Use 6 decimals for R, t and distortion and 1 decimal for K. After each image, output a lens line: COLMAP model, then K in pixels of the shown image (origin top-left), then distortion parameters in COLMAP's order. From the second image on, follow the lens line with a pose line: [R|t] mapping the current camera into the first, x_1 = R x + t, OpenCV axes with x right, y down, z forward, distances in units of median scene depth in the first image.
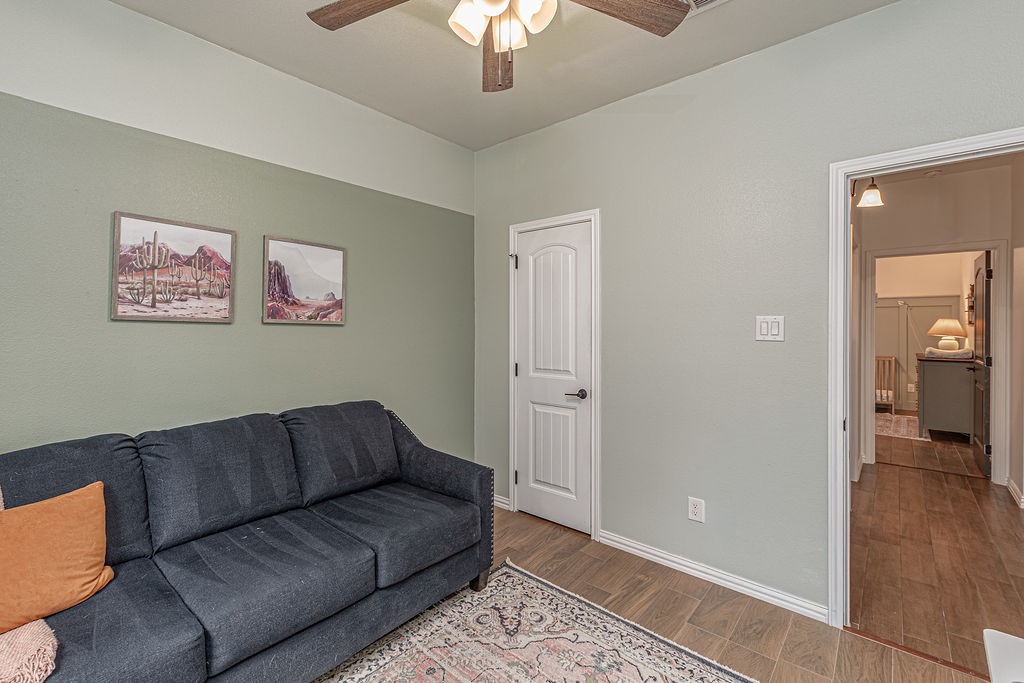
lens RADIAL K [[446.3, 0, 508.8], [0, 446.3, 333.7], [0, 0, 1]] dist [0.003033, -0.001656]
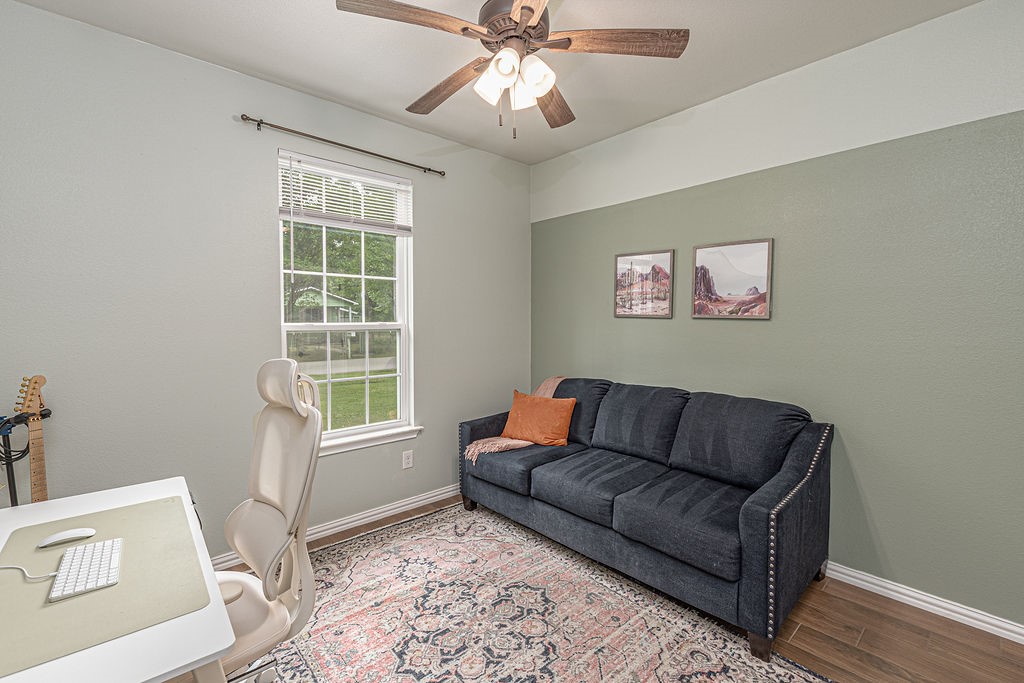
lens RADIAL K [[446.3, 0, 509.8], [0, 446.3, 339.2], [0, 0, 1]] dist [0.003033, -0.001656]
pose [[-0.125743, 0.041659, -0.991188, 0.802285], [-0.016050, 0.998902, 0.044019, -0.012314], [0.991933, 0.021443, -0.124936, 0.704352]]
